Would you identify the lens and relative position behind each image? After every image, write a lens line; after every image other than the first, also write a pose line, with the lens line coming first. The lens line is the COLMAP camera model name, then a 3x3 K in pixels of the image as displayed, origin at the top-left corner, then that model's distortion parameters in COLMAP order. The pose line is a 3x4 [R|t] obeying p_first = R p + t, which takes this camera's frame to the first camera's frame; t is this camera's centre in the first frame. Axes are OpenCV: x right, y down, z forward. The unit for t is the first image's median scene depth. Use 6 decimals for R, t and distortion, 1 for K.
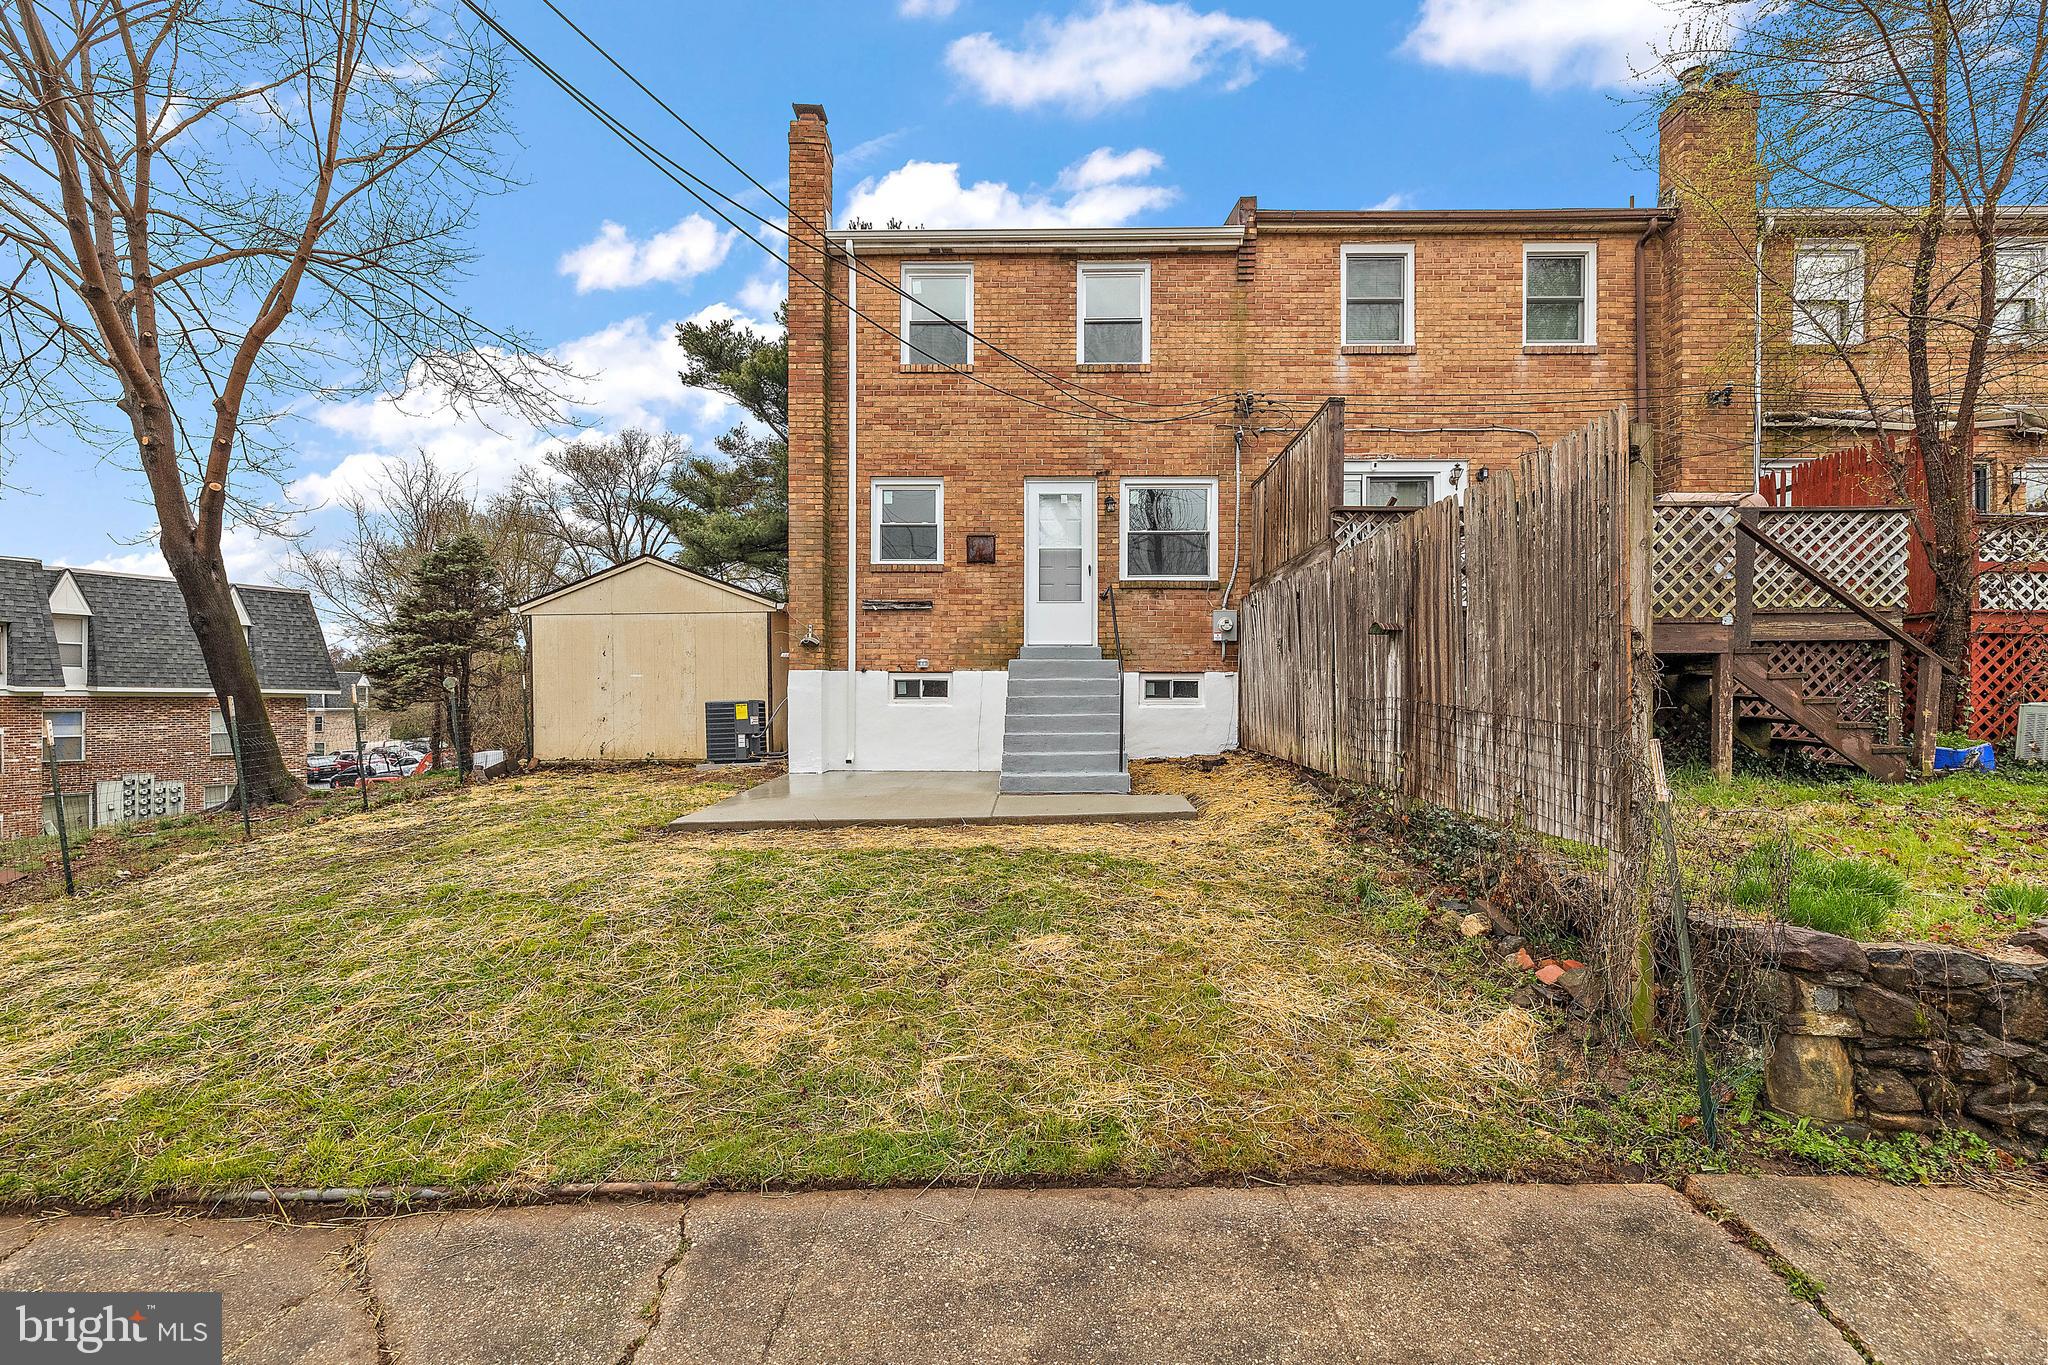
lens RADIAL K [[891.2, 0, 1026.3], [0, 891.2, 696.4], [0, 0, 1]] dist [0.001301, -0.000052]
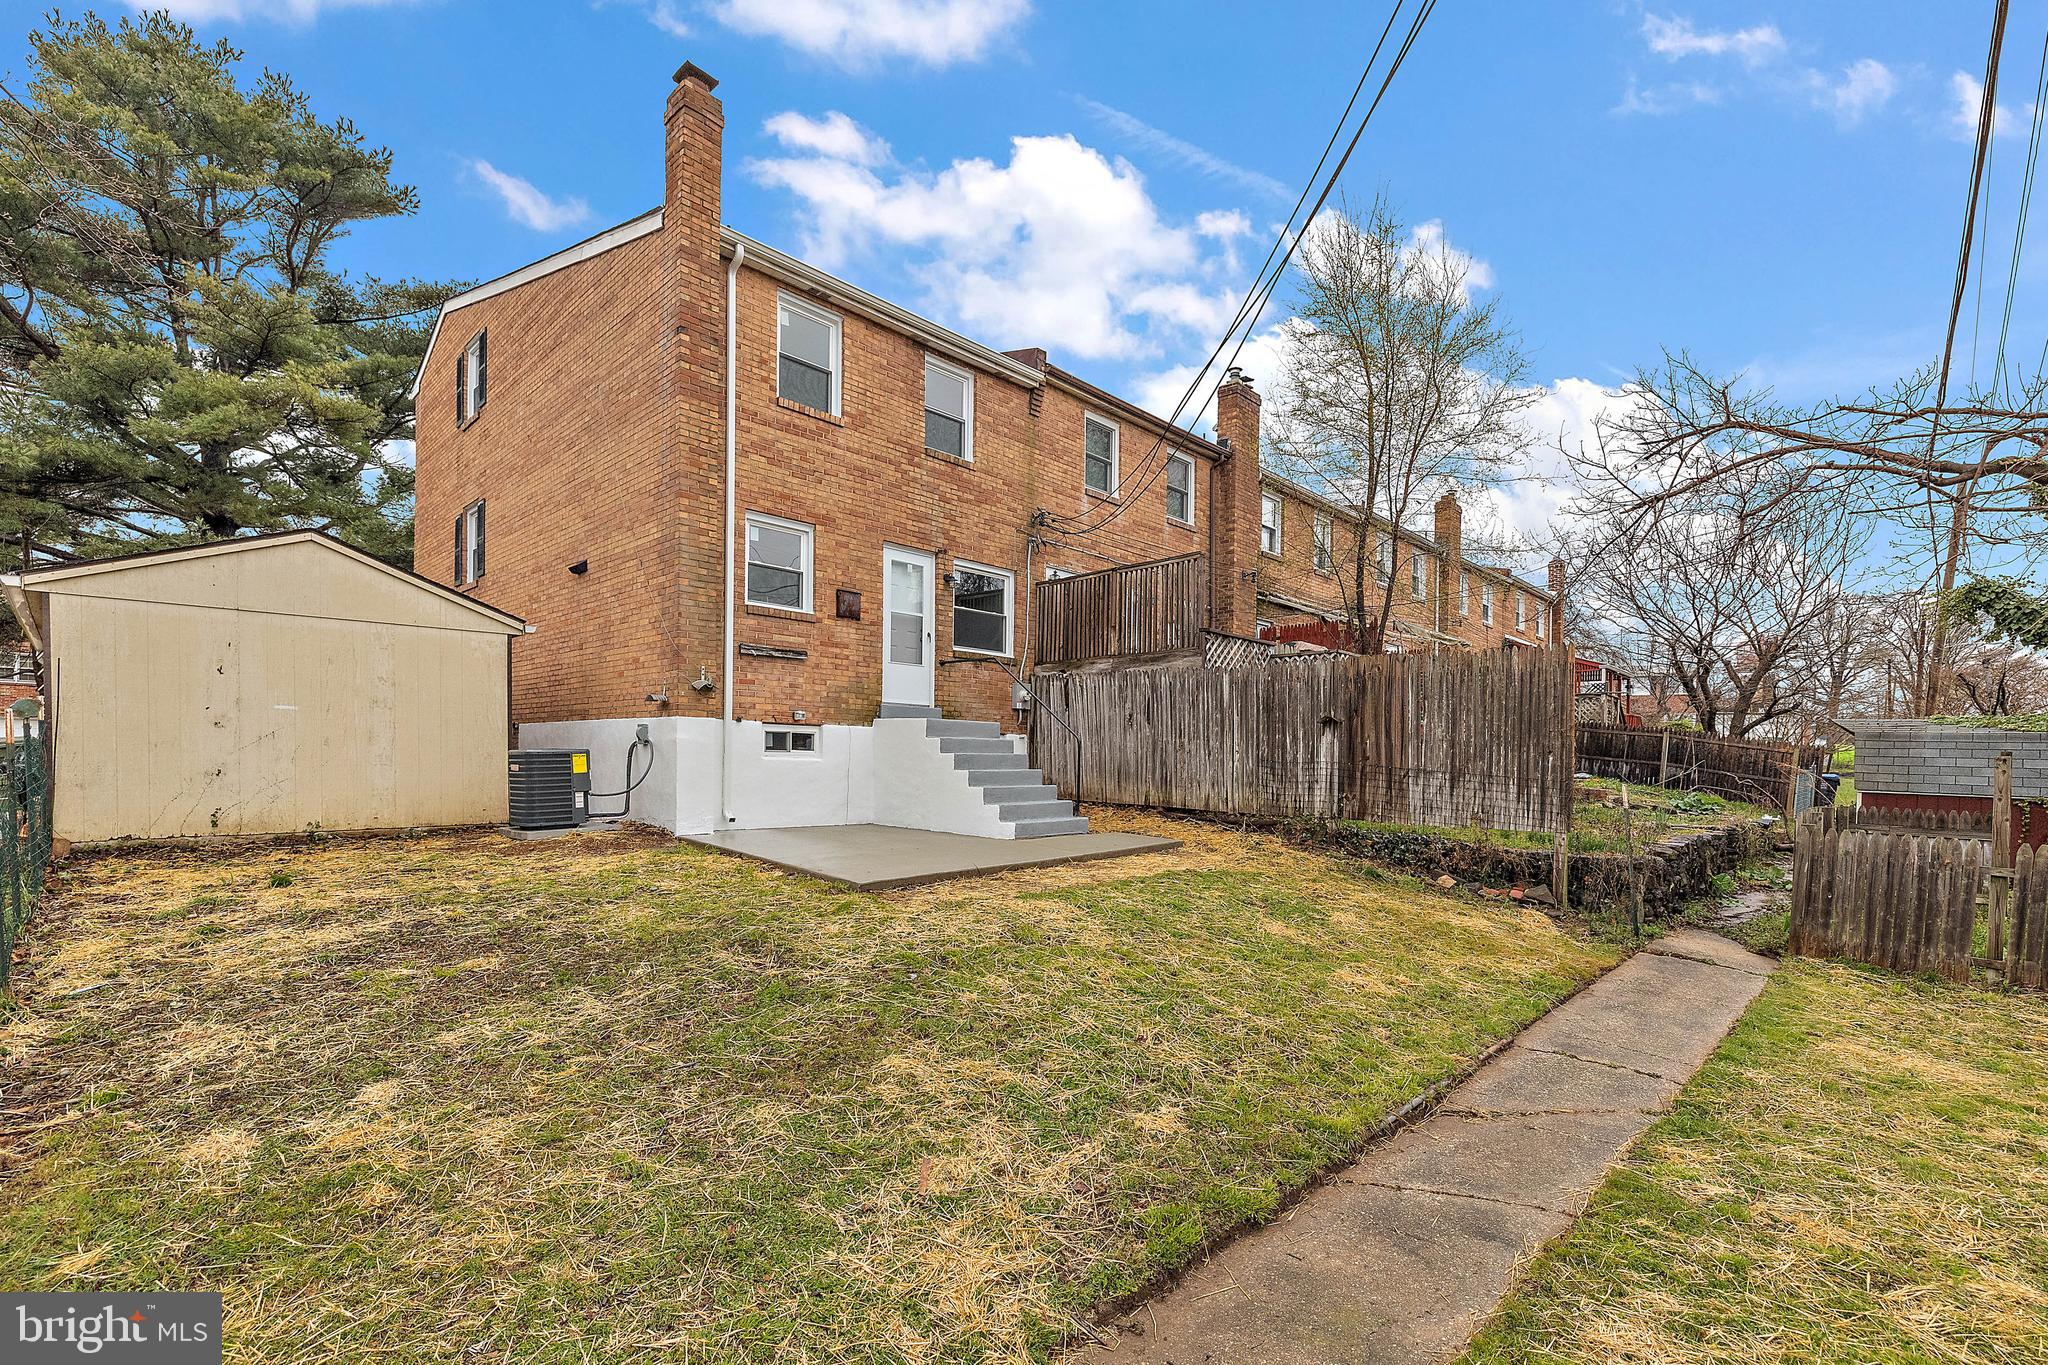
lens RADIAL K [[891.2, 0, 1090.2], [0, 891.2, 755.8], [0, 0, 1]] dist [0.001301, -0.000052]
pose [[0.666532, 0.015249, 0.745320, -0.616266], [-0.021632, 0.999765, -0.001110, 0.001051], [-0.745162, -0.015383, 0.666706, 0.119692]]
